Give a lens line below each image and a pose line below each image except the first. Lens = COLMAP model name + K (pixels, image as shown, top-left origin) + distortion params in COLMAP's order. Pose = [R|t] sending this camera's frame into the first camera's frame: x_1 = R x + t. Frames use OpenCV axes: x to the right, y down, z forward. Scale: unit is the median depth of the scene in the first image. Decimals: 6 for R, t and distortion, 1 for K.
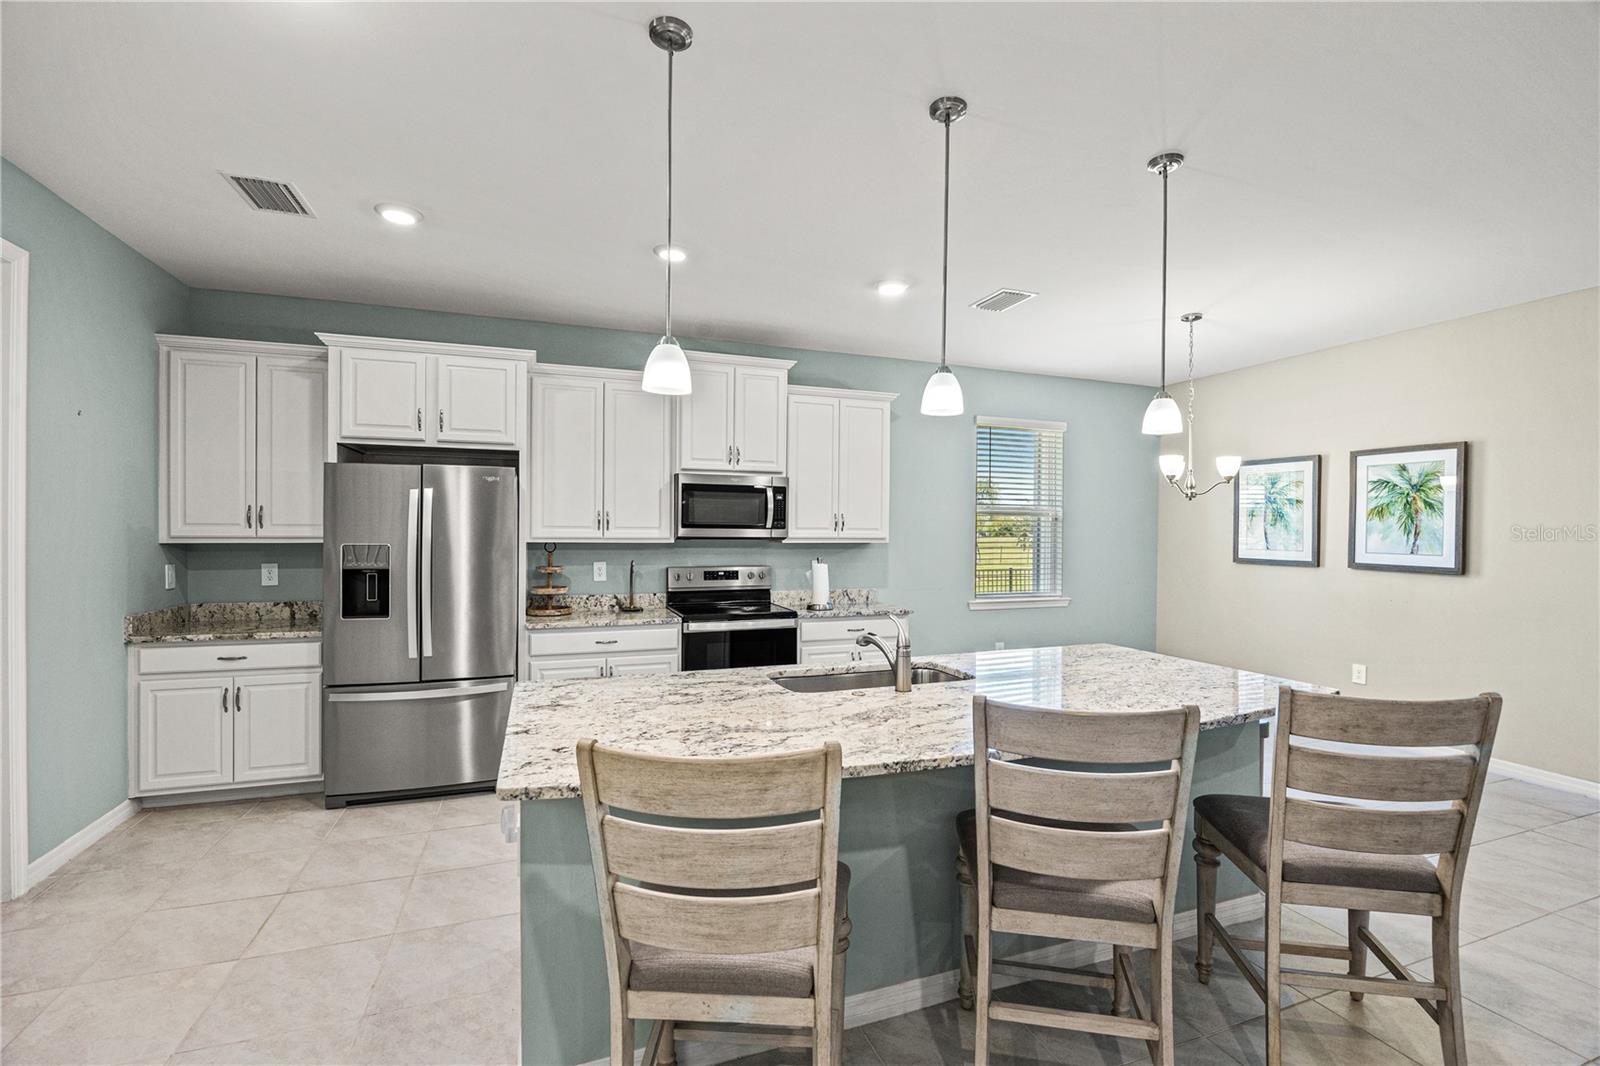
lens RADIAL K [[700.9, 0, 810.7], [0, 700.9, 534.0], [0, 0, 1]] dist [-0.015815, 0.000017]
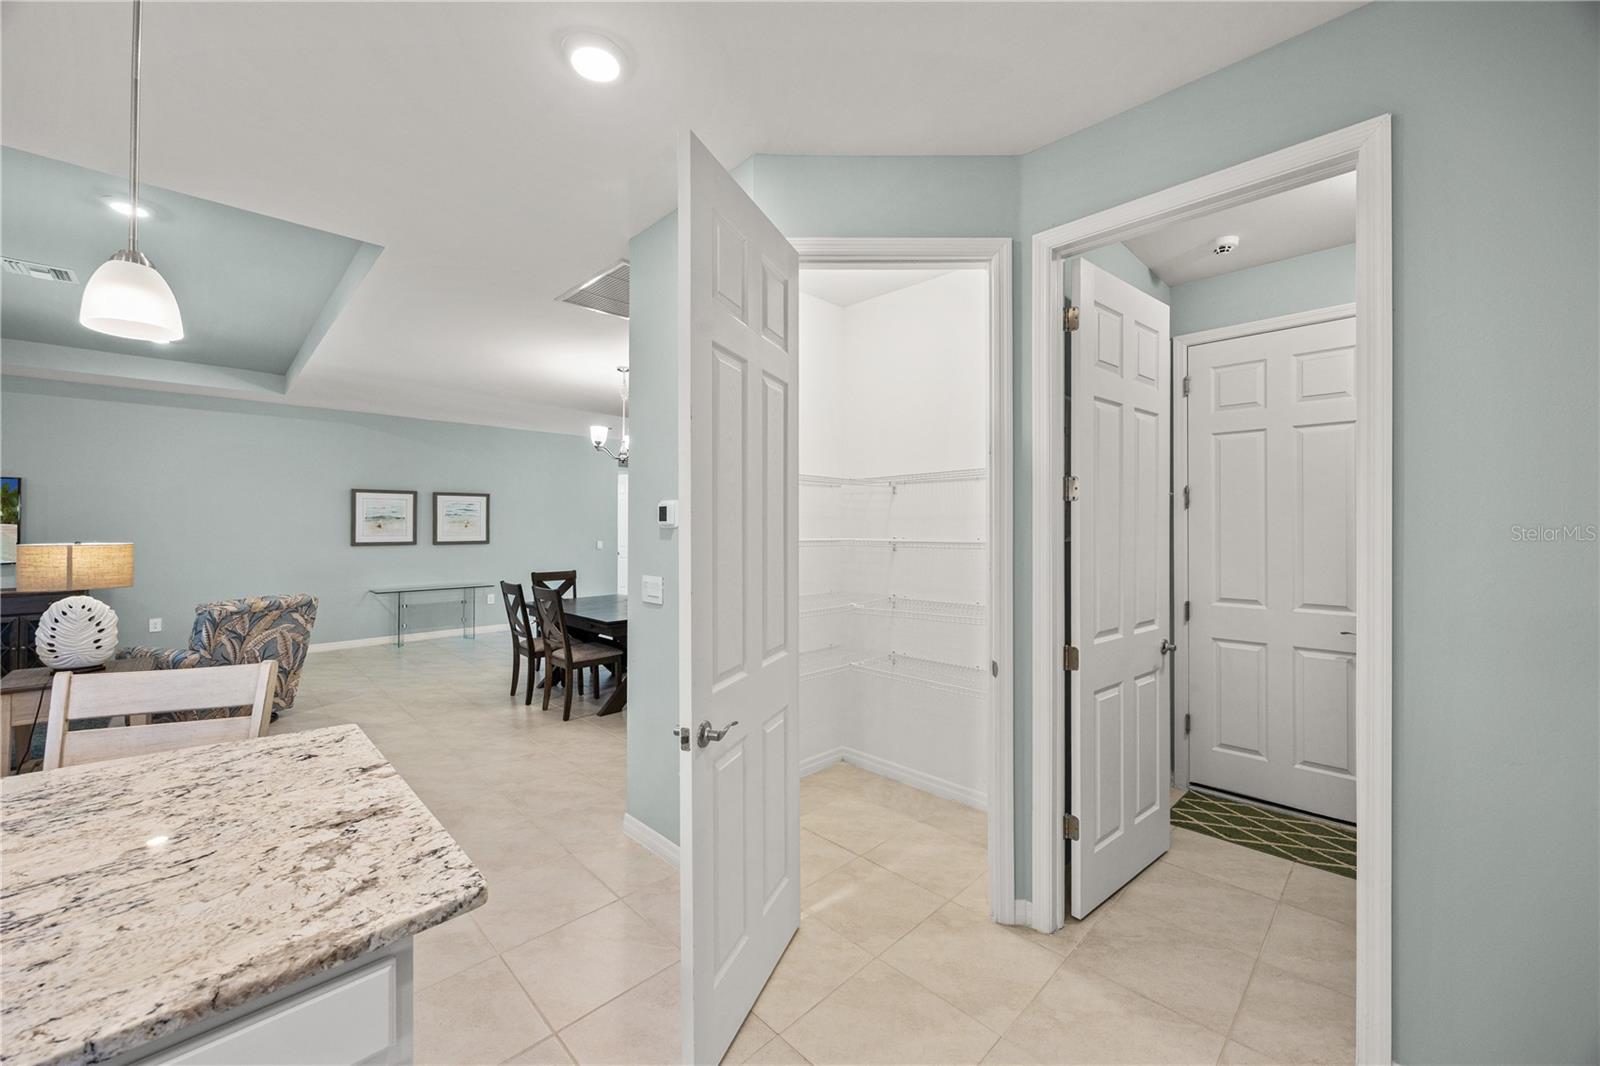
lens RADIAL K [[615.3, 0, 801.3], [0, 615.3, 526.3], [0, 0, 1]] dist [-0.002284, -0.000569]
pose [[-0.914633, -0.007185, -0.404221, -0.242245], [-0.008609, 0.999961, 0.001706, -0.008448], [0.404193, 0.005041, -0.914660, 0.779898]]
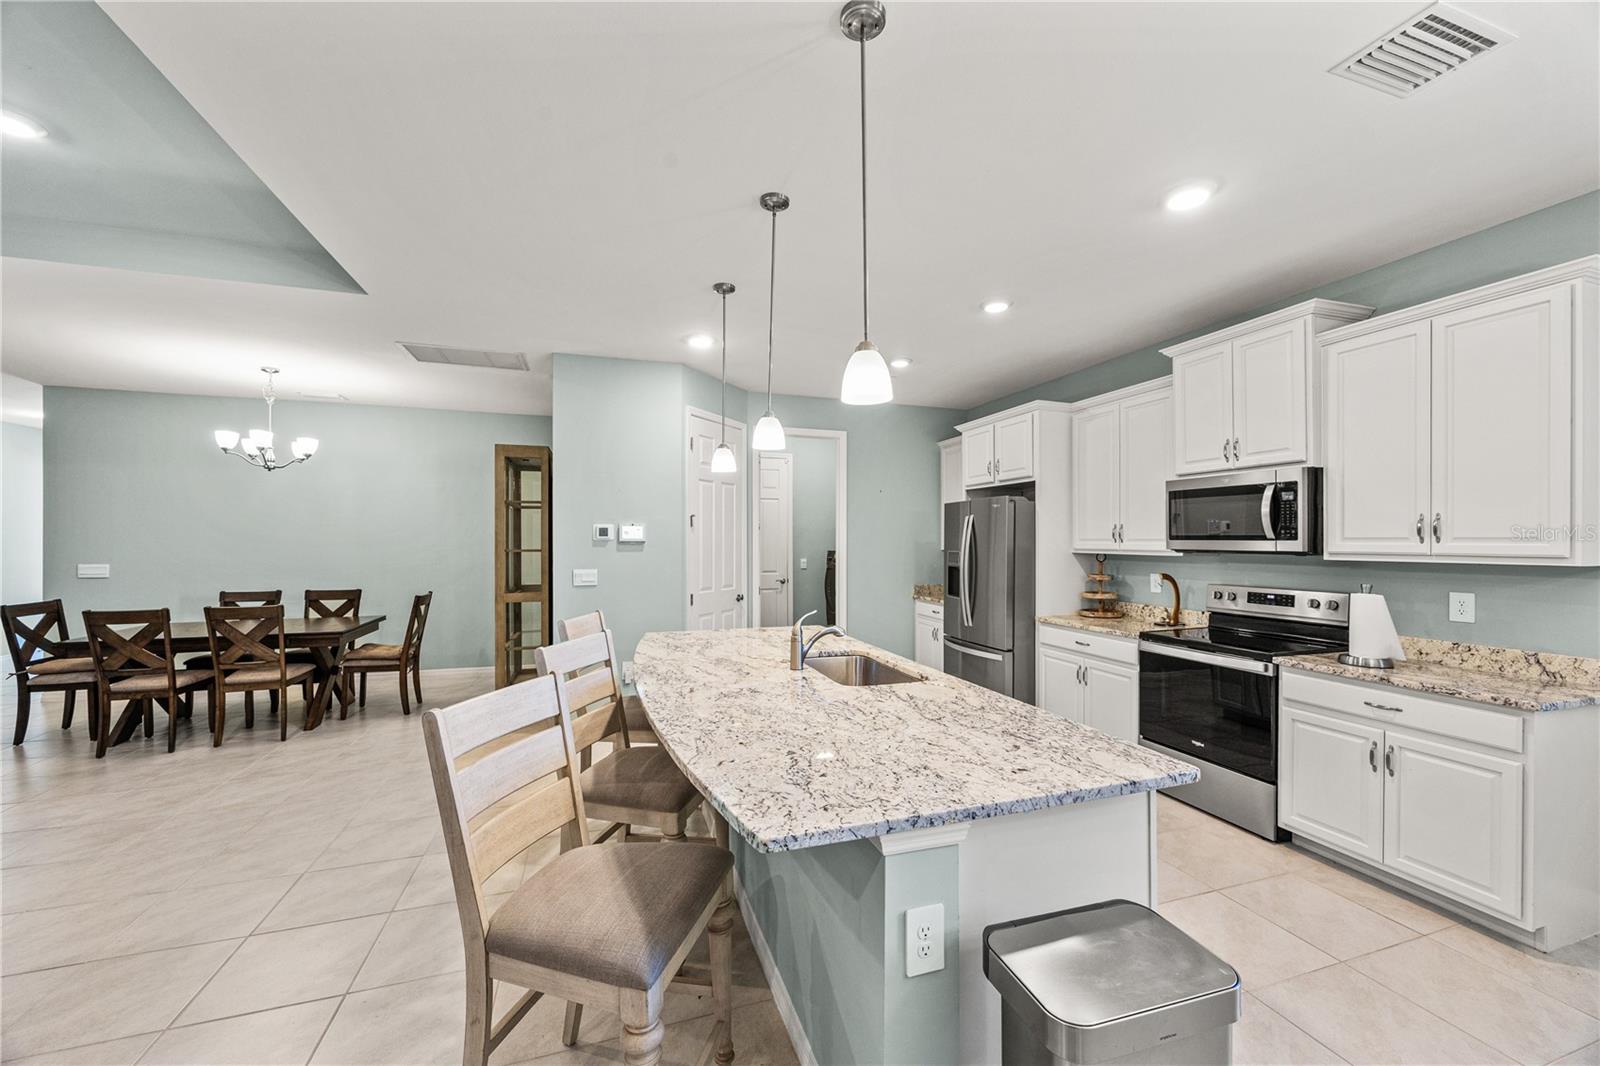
lens RADIAL K [[610.4, 0, 801.7], [0, 610.4, 537.1], [0, 0, 1]] dist [-0.004920, -0.000150]
pose [[-0.042272, -0.012128, -0.999033, 0.643128], [-0.006056, 0.999911, -0.011883, 0.000467], [0.999088, 0.005548, -0.042342, 0.554343]]
